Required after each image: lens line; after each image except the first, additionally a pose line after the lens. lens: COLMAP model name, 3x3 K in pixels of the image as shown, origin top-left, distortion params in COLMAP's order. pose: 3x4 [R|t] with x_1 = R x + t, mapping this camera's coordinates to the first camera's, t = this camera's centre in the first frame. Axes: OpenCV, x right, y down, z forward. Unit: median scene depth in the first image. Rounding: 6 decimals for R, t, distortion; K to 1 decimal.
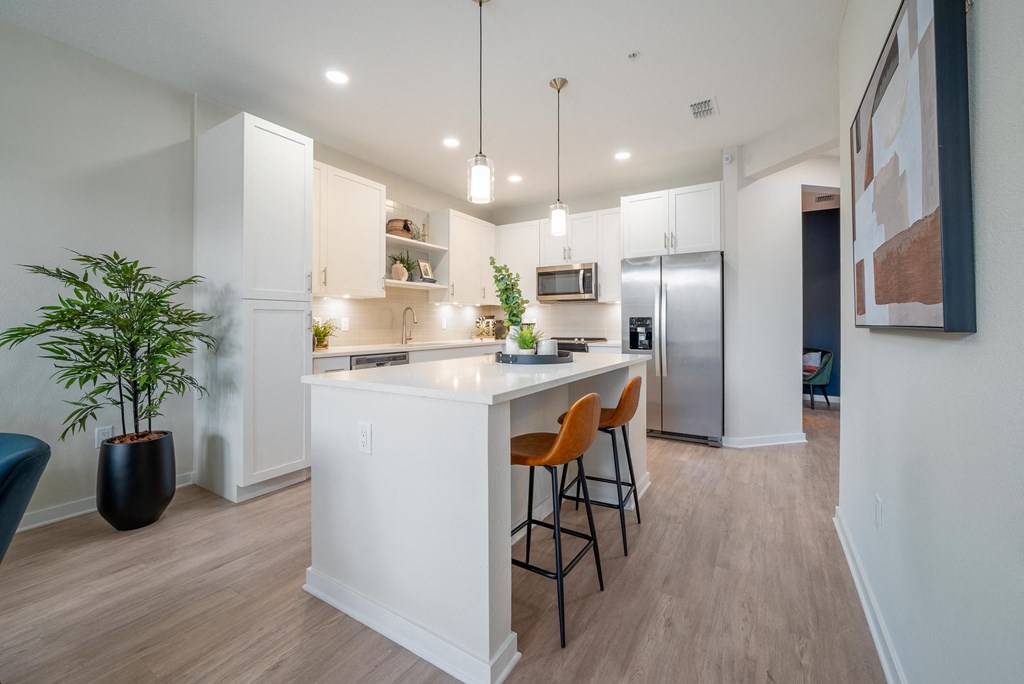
lens RADIAL K [[418.3, 0, 526.4], [0, 418.3, 324.3], [0, 0, 1]] dist [-0.000946, -0.000130]
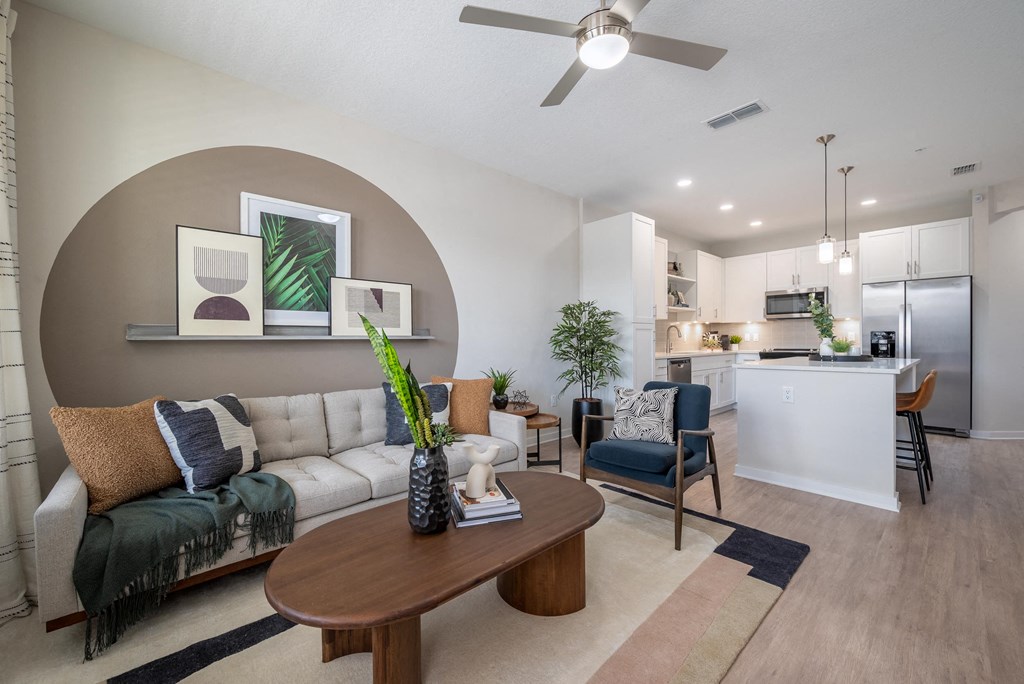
lens RADIAL K [[418.3, 0, 510.9], [0, 418.3, 344.7], [0, 0, 1]] dist [-0.000946, -0.000130]
pose [[0.958666, -0.000067, -0.284534, -0.441128], [0.003025, 0.999946, 0.009958, 0.007109], [0.284518, -0.010407, 0.958614, -0.508650]]
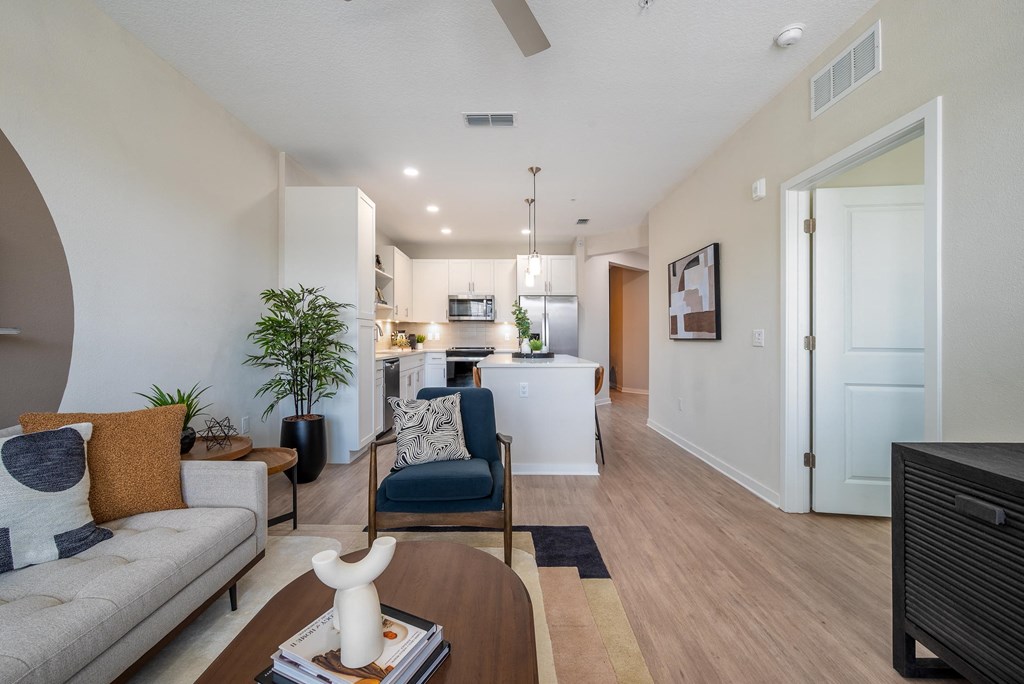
lens RADIAL K [[418.3, 0, 515.8], [0, 418.3, 337.6], [0, 0, 1]] dist [-0.000946, -0.000130]
pose [[0.849798, 0.006169, 0.527072, -0.641756], [-0.004935, 0.999981, -0.003746, 0.005164], [-0.527085, 0.000582, 0.849813, -0.331166]]
